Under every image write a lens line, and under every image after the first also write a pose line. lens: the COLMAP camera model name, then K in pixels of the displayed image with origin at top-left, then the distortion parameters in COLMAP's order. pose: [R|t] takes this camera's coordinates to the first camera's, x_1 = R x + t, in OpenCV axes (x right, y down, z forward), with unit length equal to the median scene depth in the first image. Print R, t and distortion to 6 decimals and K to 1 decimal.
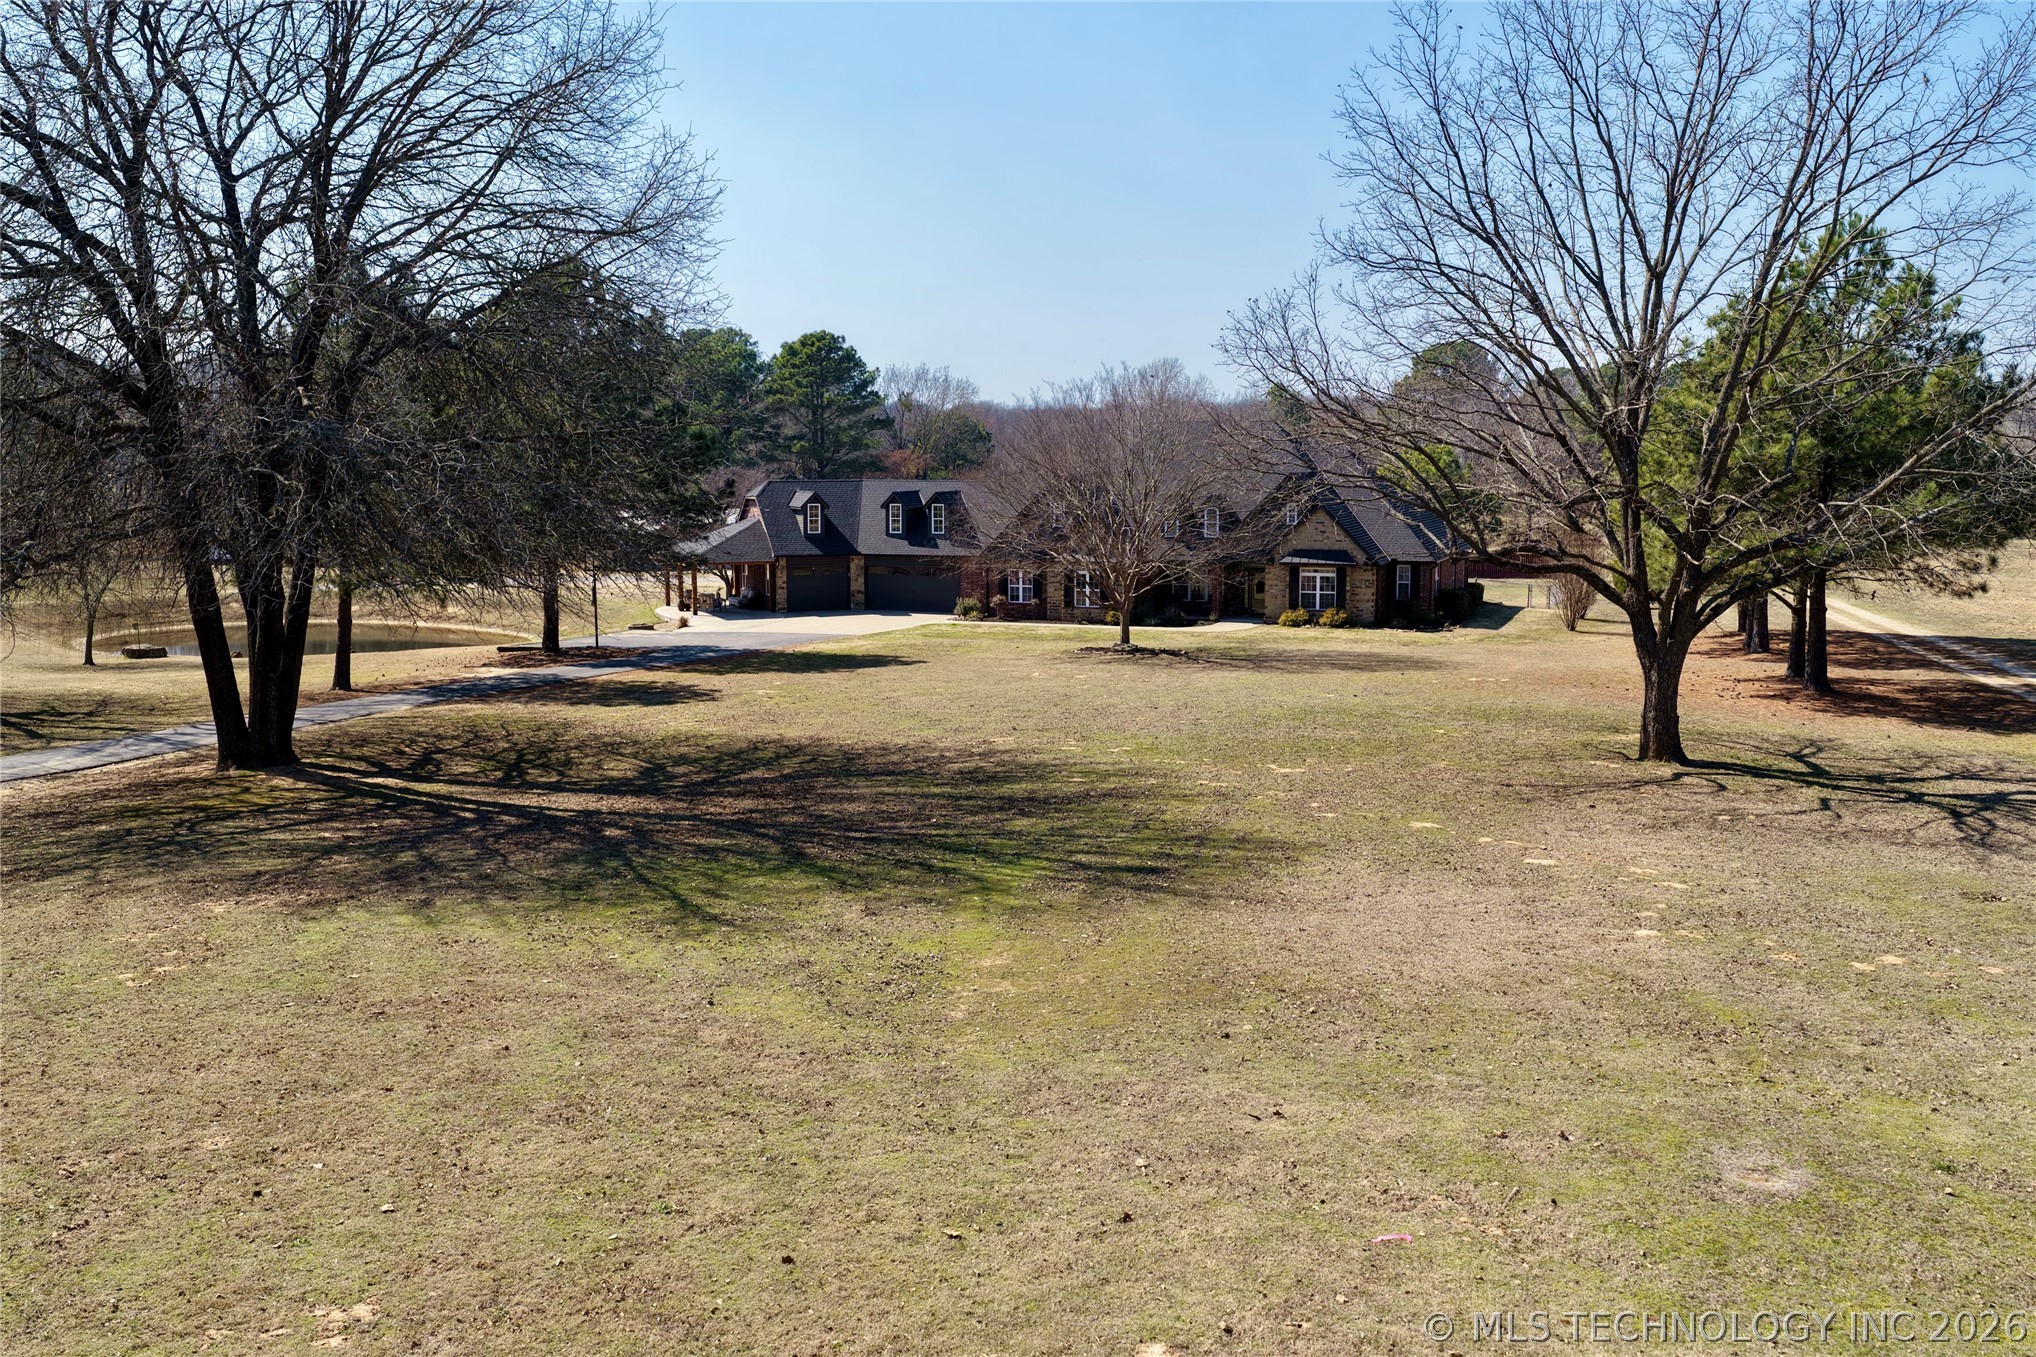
lens RADIAL K [[1822.1, 0, 1021.1], [0, 1822.1, 676.3], [0, 0, 1]] dist [-0.006196, 0.022812]
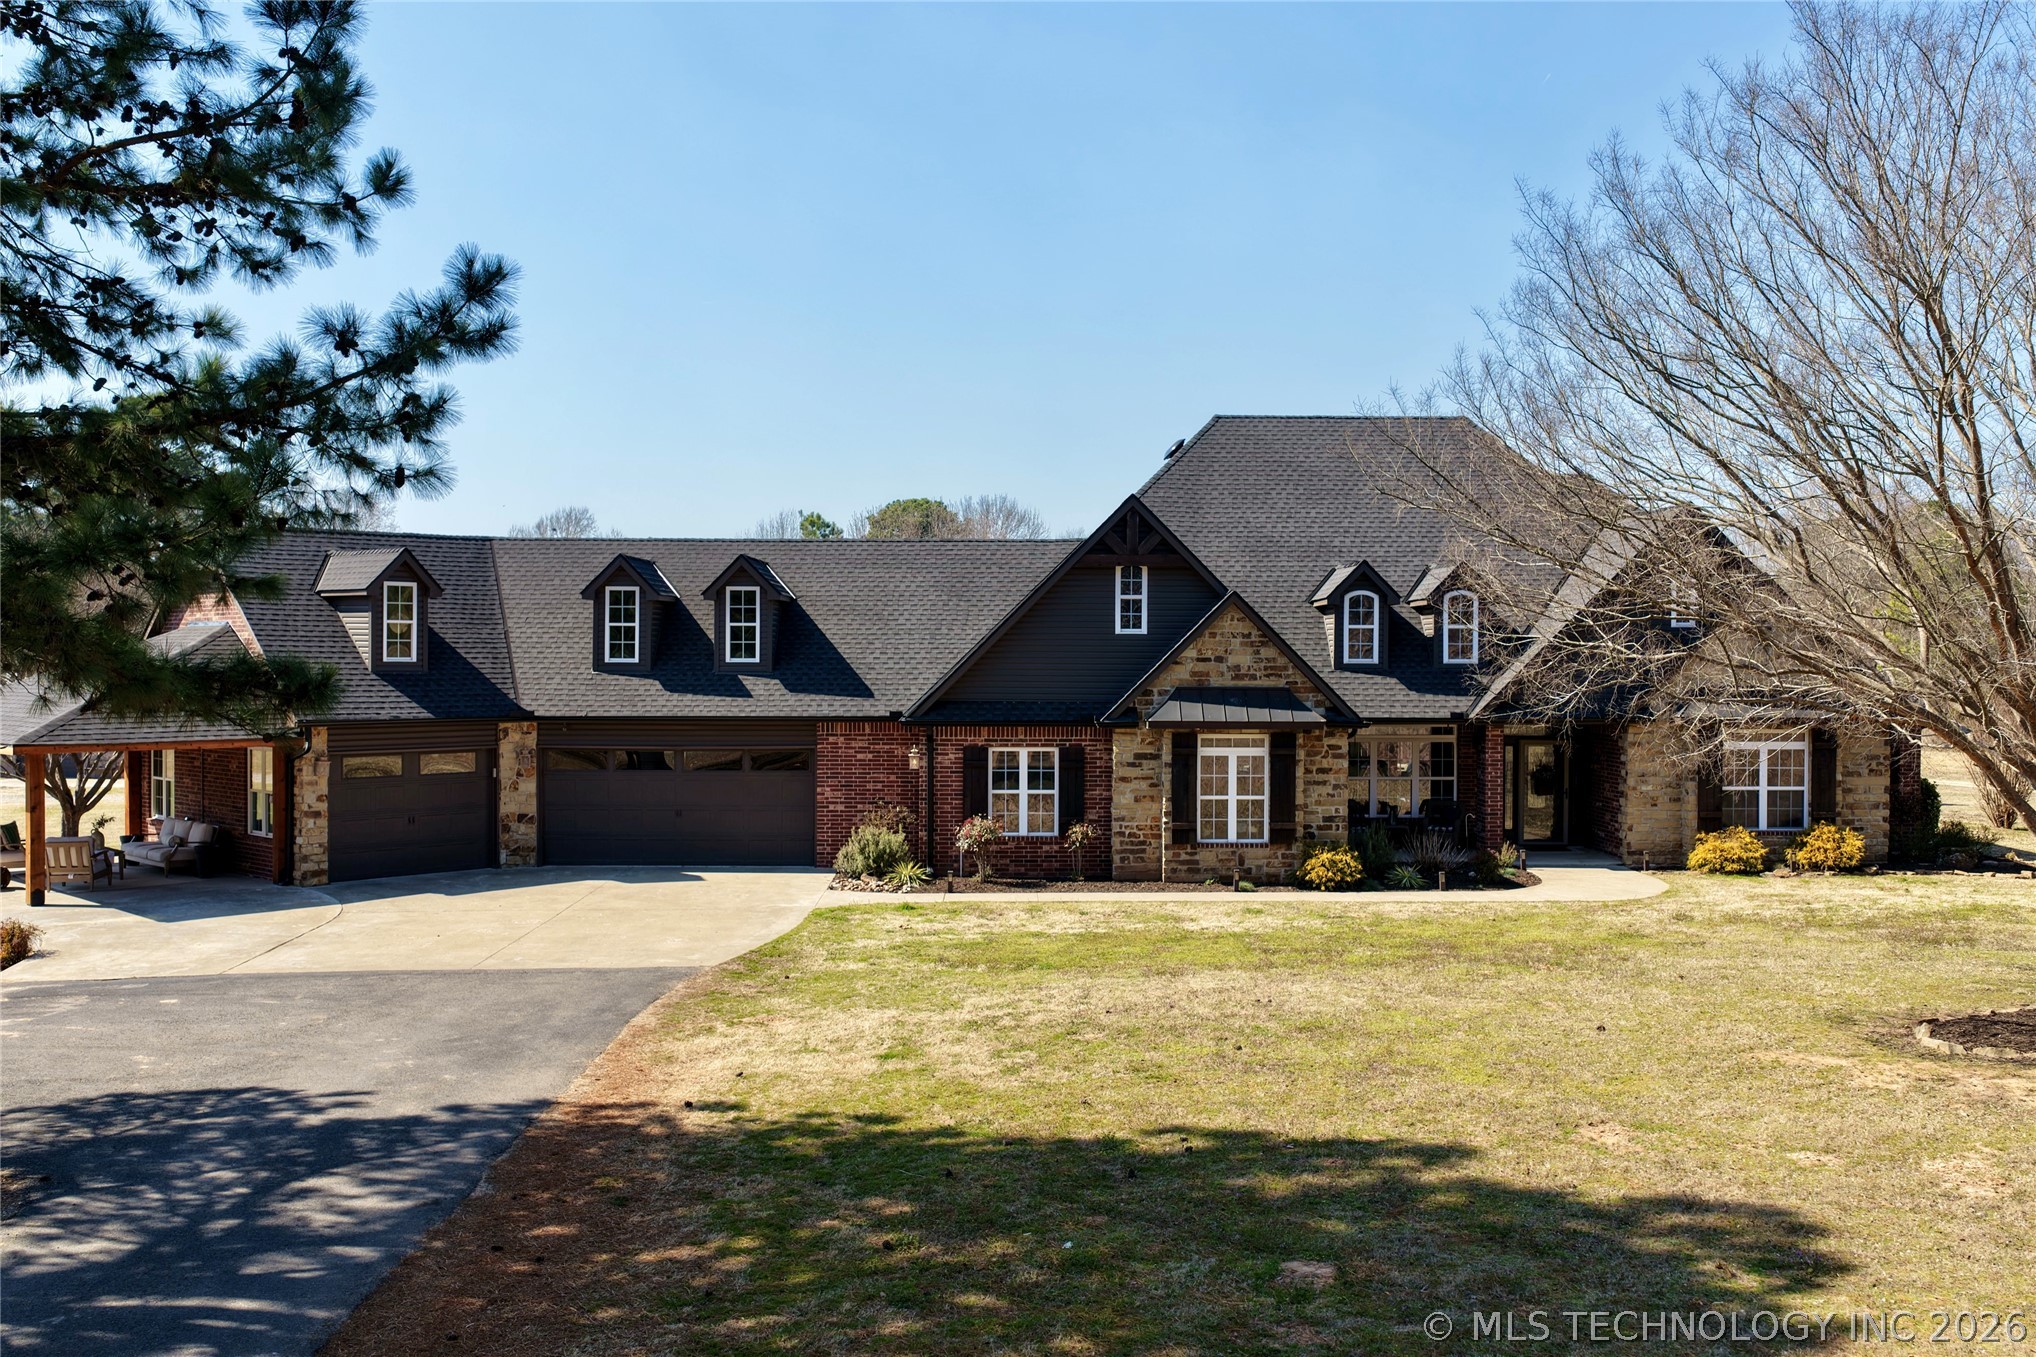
lens RADIAL K [[1822.1, 0, 1021.1], [0, 1822.1, 676.3], [0, 0, 1]] dist [-0.006196, 0.022812]
pose [[0.926830, -0.000913, 0.375481, -0.145218], [0.042327, 0.993877, -0.102064, -0.035350], [-0.373089, 0.110489, 0.921193, 0.661281]]
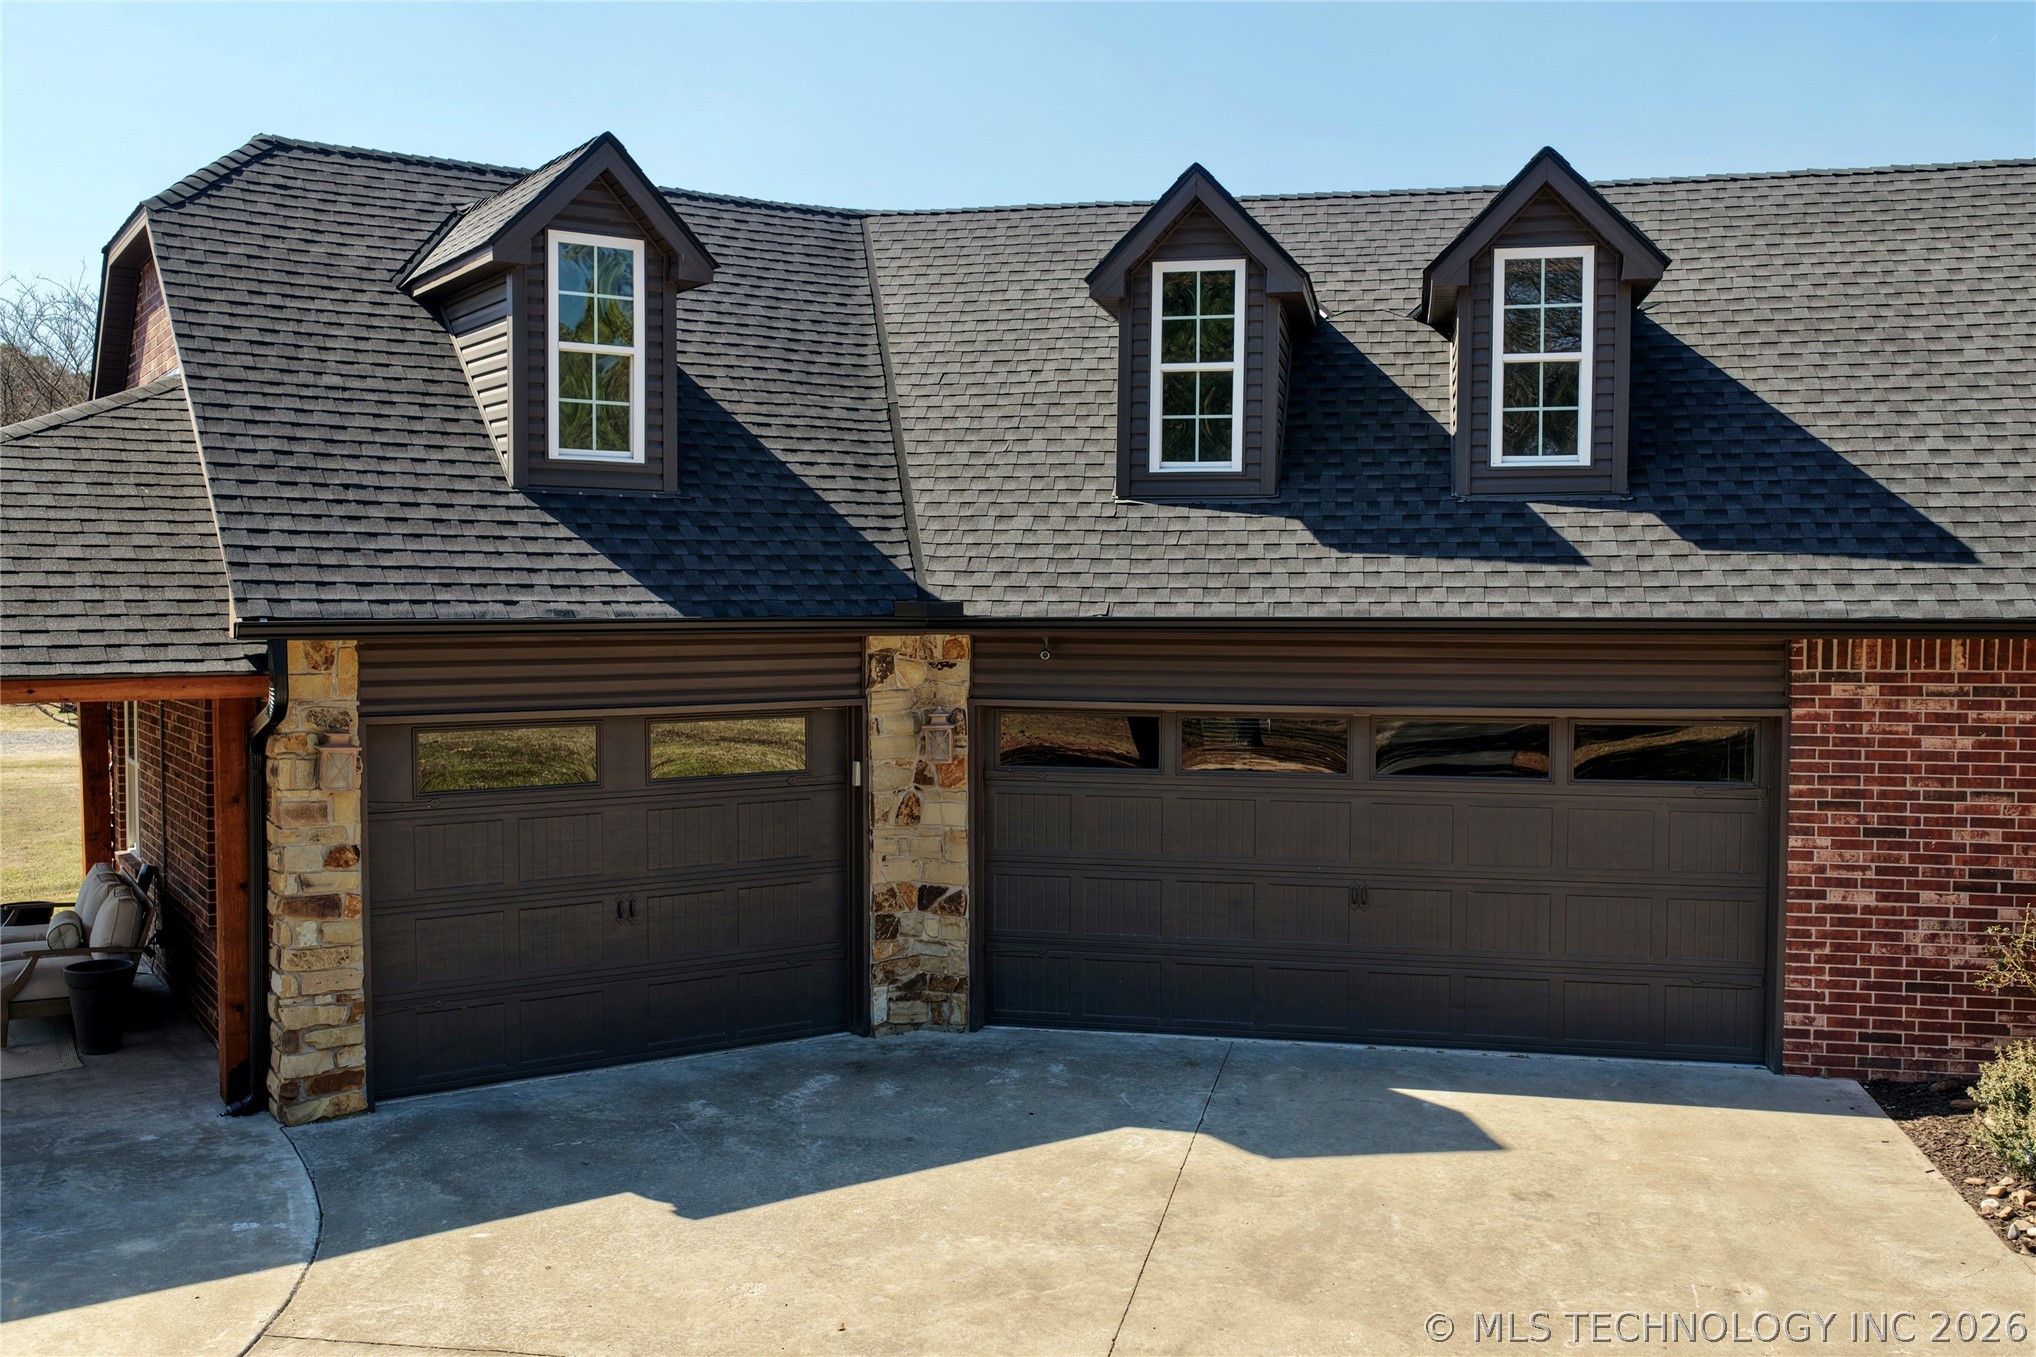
lens RADIAL K [[1822.1, 0, 1021.1], [0, 1822.1, 676.3], [0, 0, 1]] dist [-0.006196, 0.022812]
pose [[0.986962, -0.005490, 0.160861, -0.112375], [0.017888, 0.996968, -0.075725, -0.056661], [-0.159958, 0.077616, 0.984068, 0.931446]]
